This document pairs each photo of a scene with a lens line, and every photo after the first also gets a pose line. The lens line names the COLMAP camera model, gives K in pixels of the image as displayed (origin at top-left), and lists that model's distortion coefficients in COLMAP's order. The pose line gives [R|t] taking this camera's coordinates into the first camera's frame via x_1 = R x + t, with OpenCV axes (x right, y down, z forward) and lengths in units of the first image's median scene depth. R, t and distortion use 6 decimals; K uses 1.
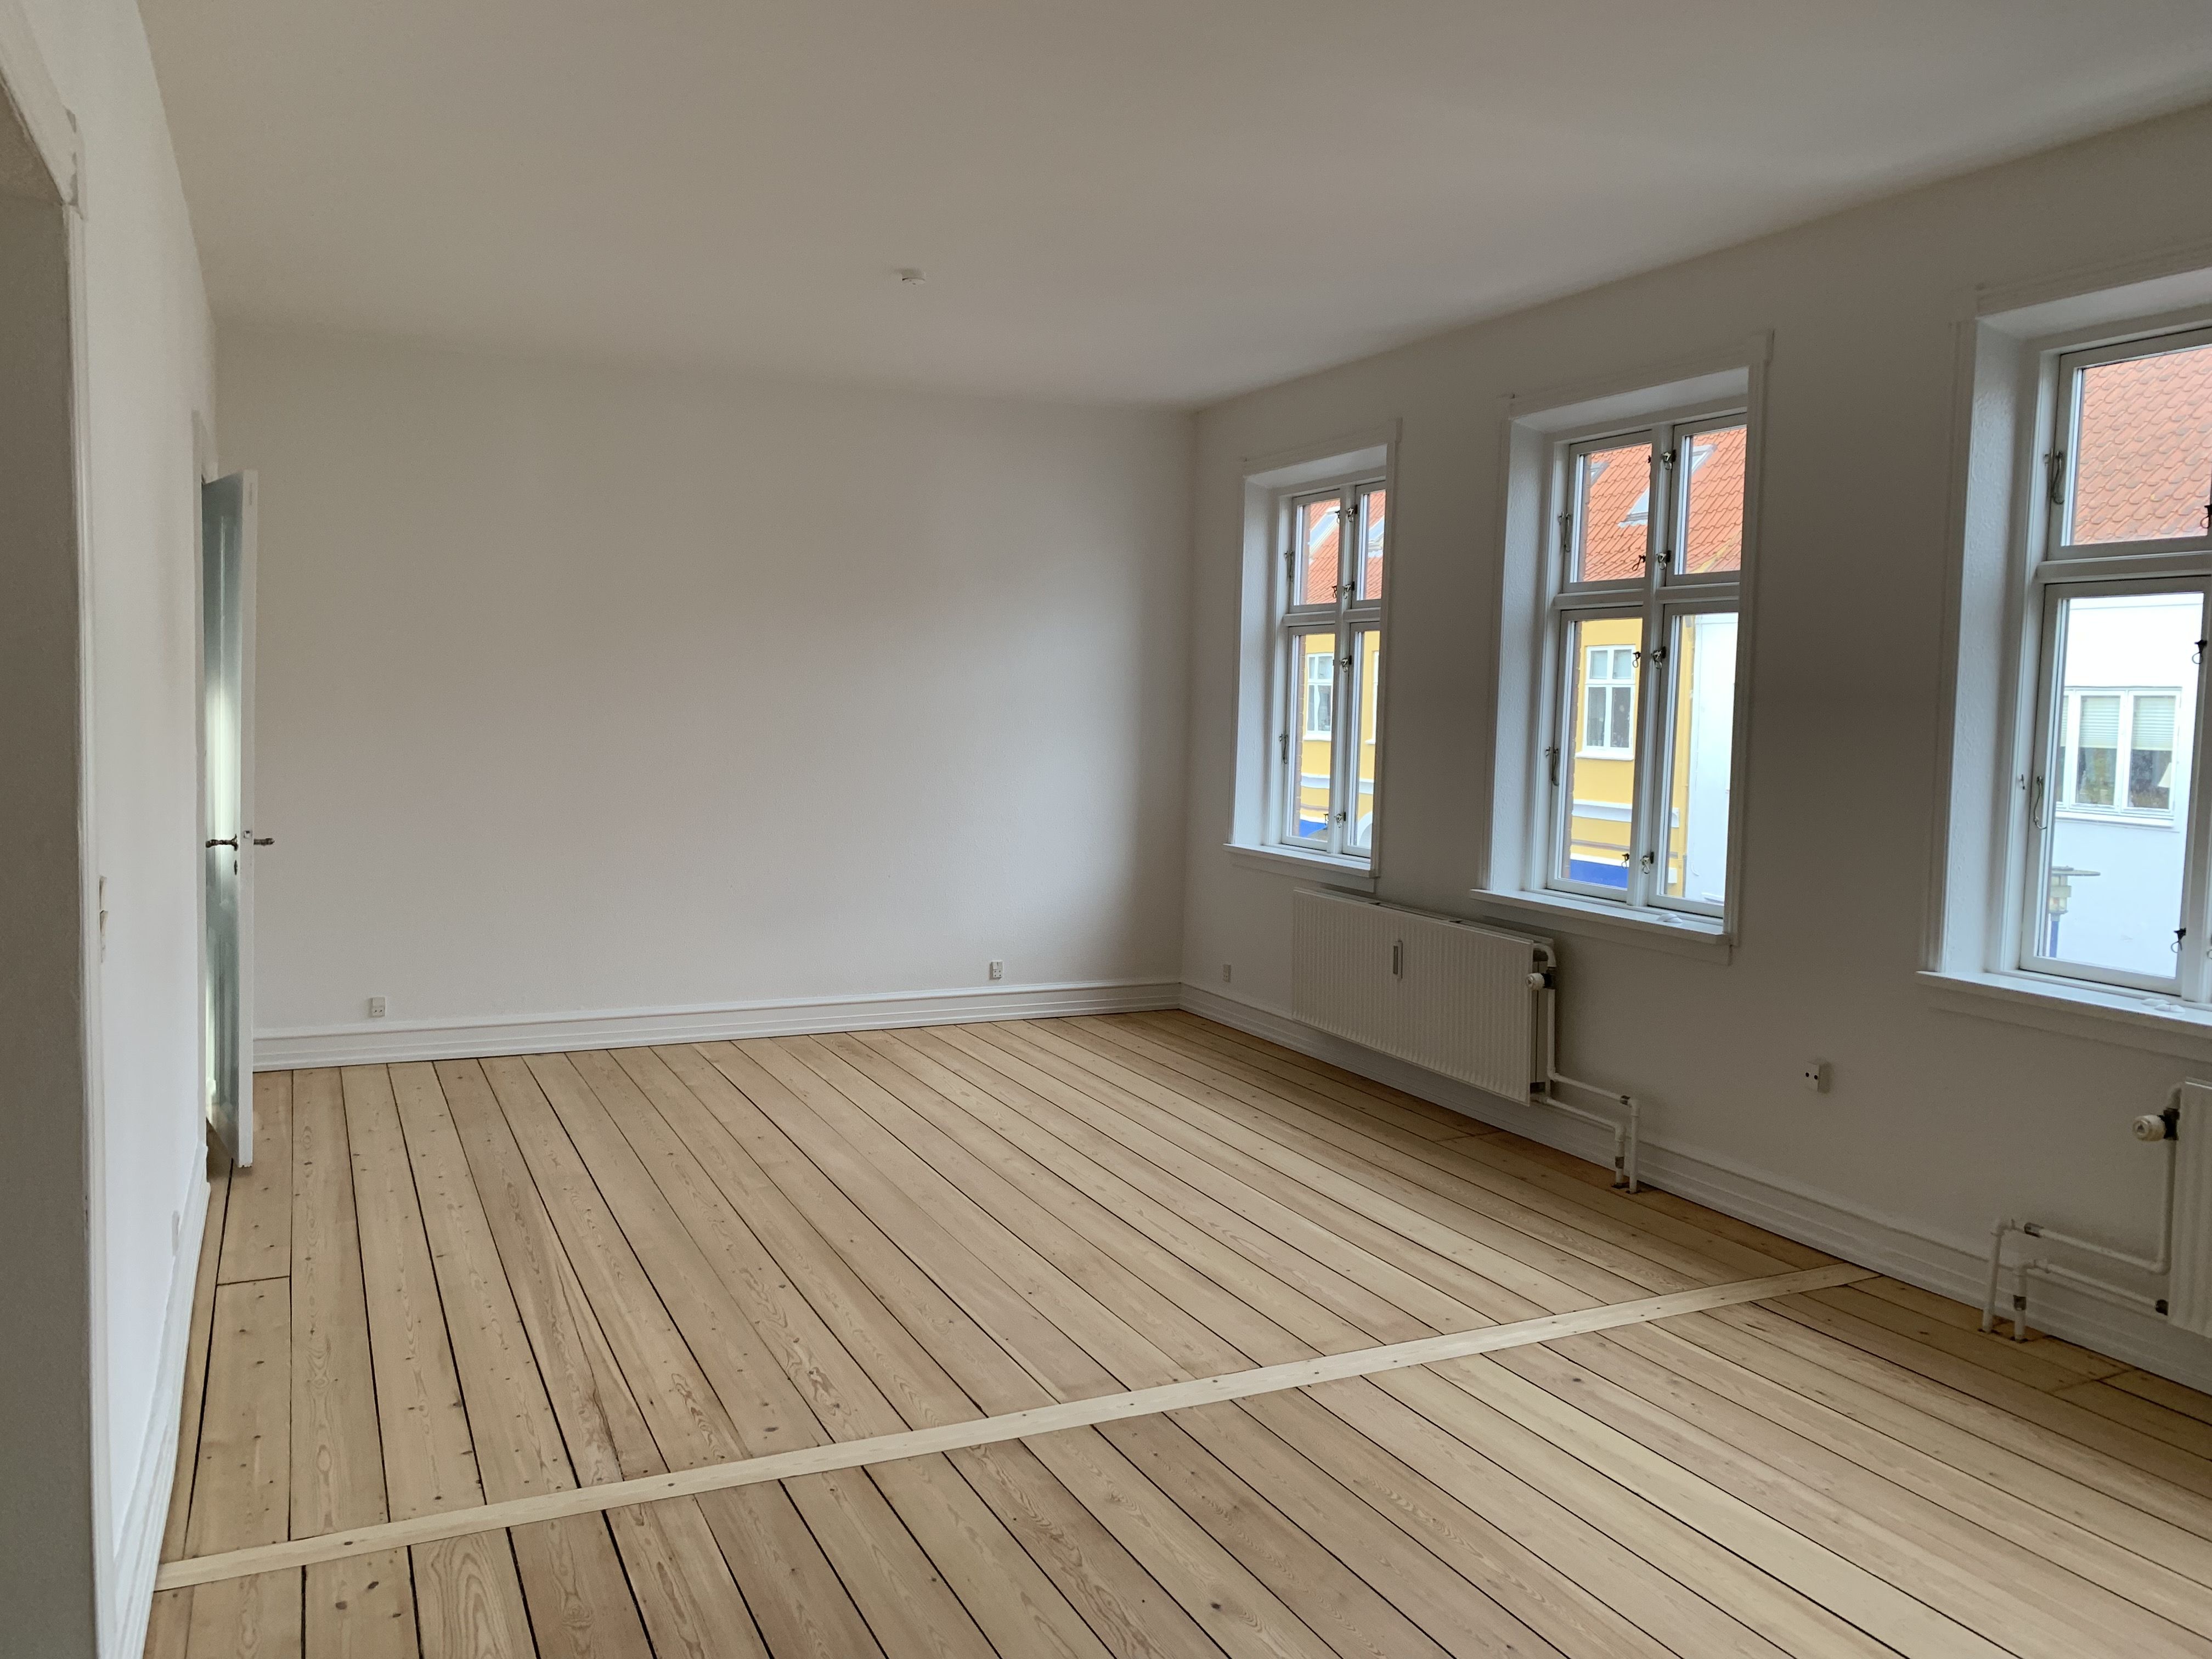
lens RADIAL K [[1690.1, 0, 1106.0], [0, 1690.1, 829.5], [0, 0, 1]] dist [0.059424, -0.036082]
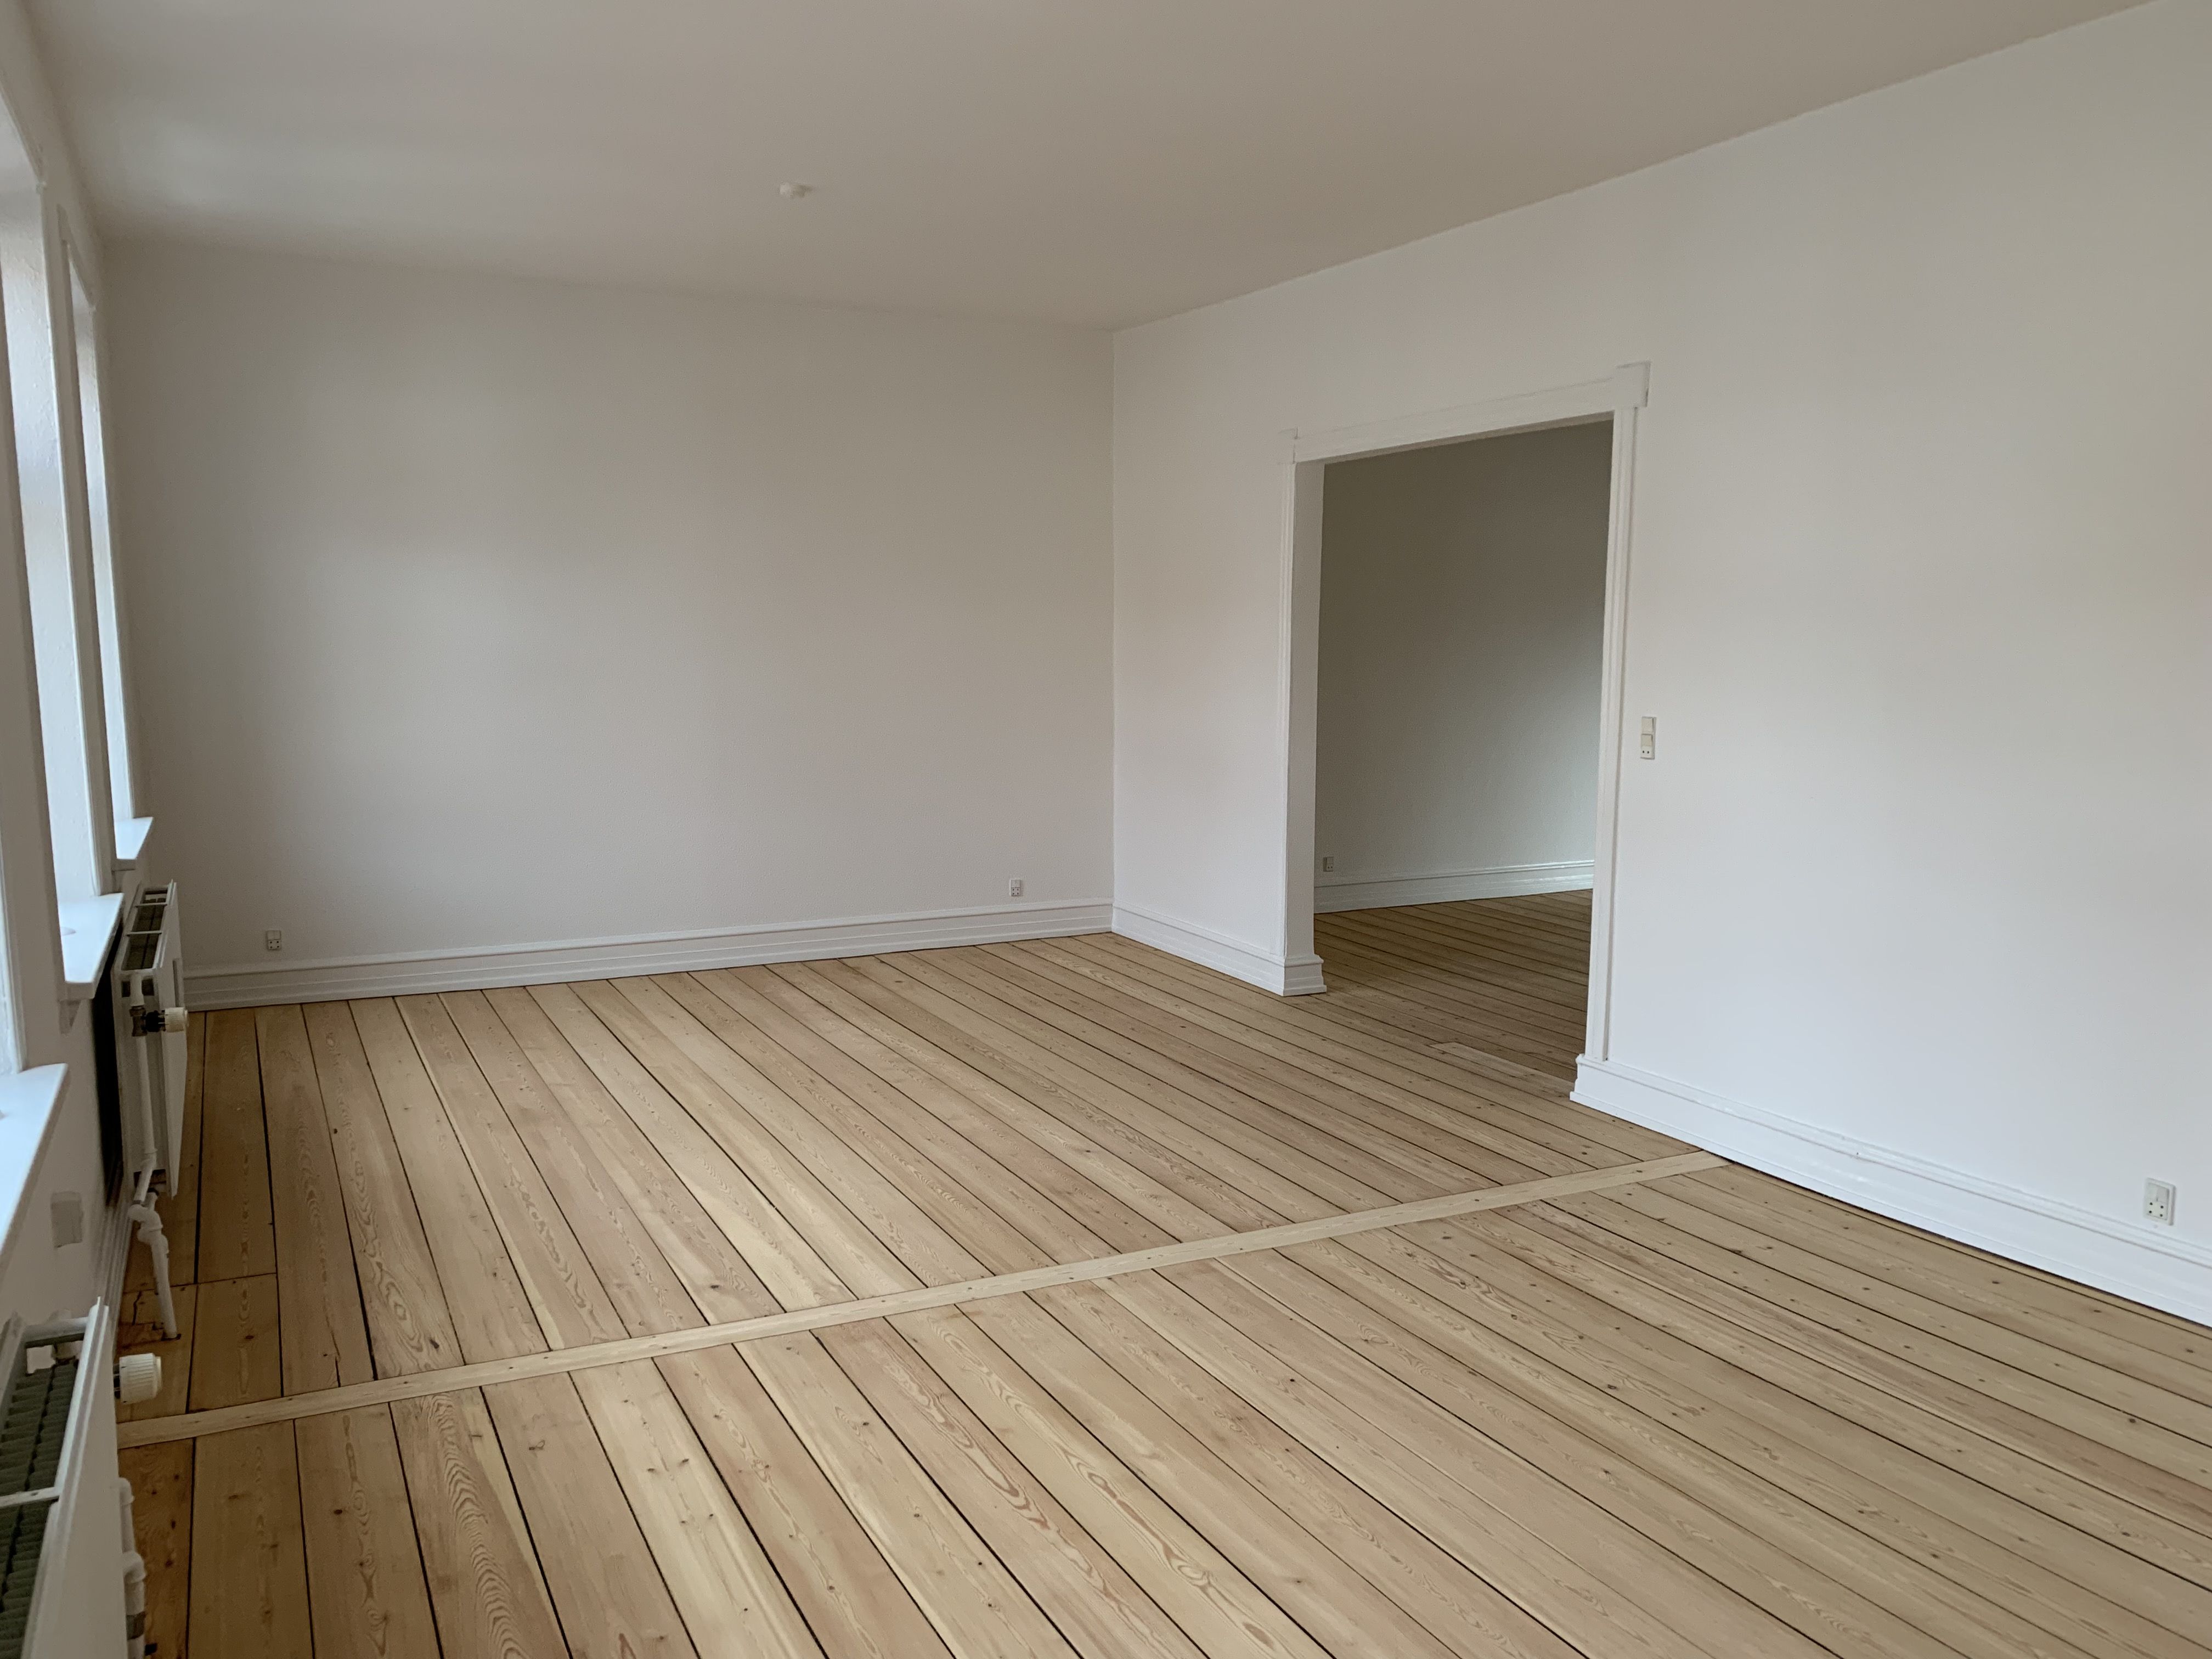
lens RADIAL K [[1701.6, 0, 1106.0], [0, 1701.6, 829.5], [0, 0, 1]] dist [0.151773, -0.304754]
pose [[-0.999241, -0.014909, -0.035990, 0.082374], [-0.021918, 0.978930, 0.203018, -0.153738], [0.032205, 0.203653, -0.978513, 1.911404]]
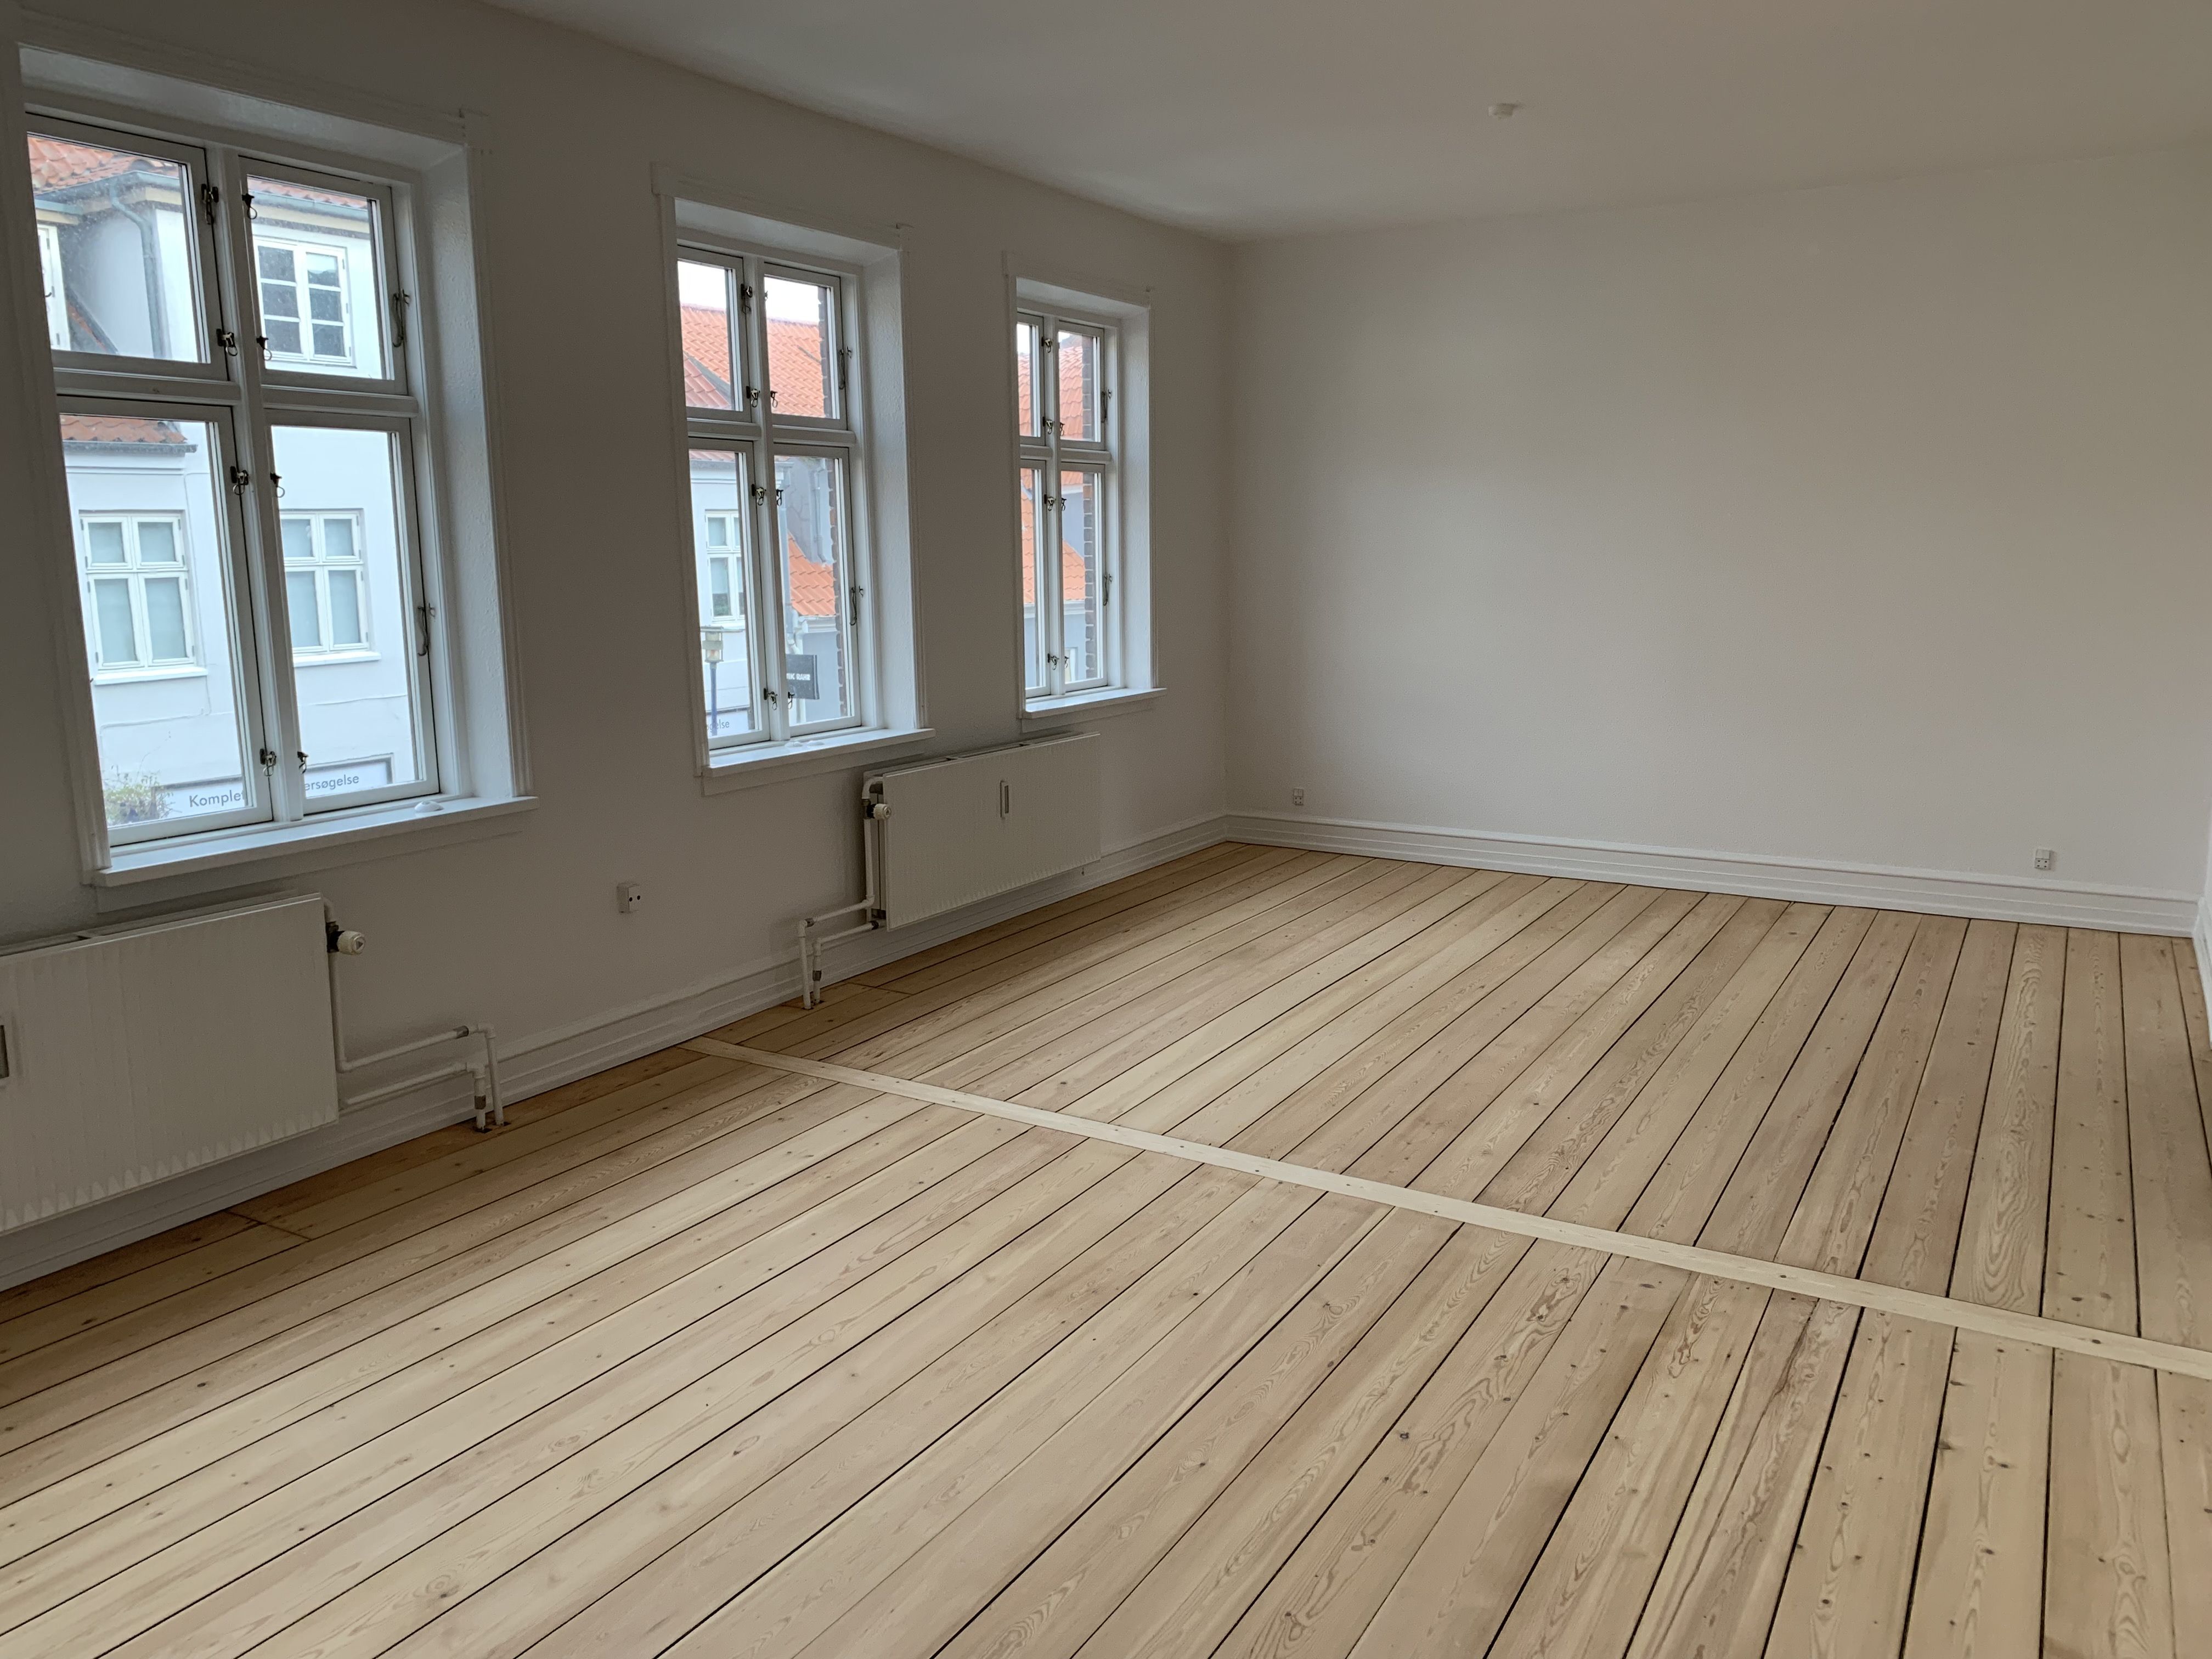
lens RADIAL K [[1690.1, 0, 1106.0], [0, 1690.1, 829.5], [0, 0, 1]] dist [0.059424, -0.036082]
pose [[-0.573360, -0.156355, 0.804246, -0.701877], [0.062837, 0.970338, 0.233444, -0.146600], [-0.816890, 0.184384, -0.546528, 1.585202]]
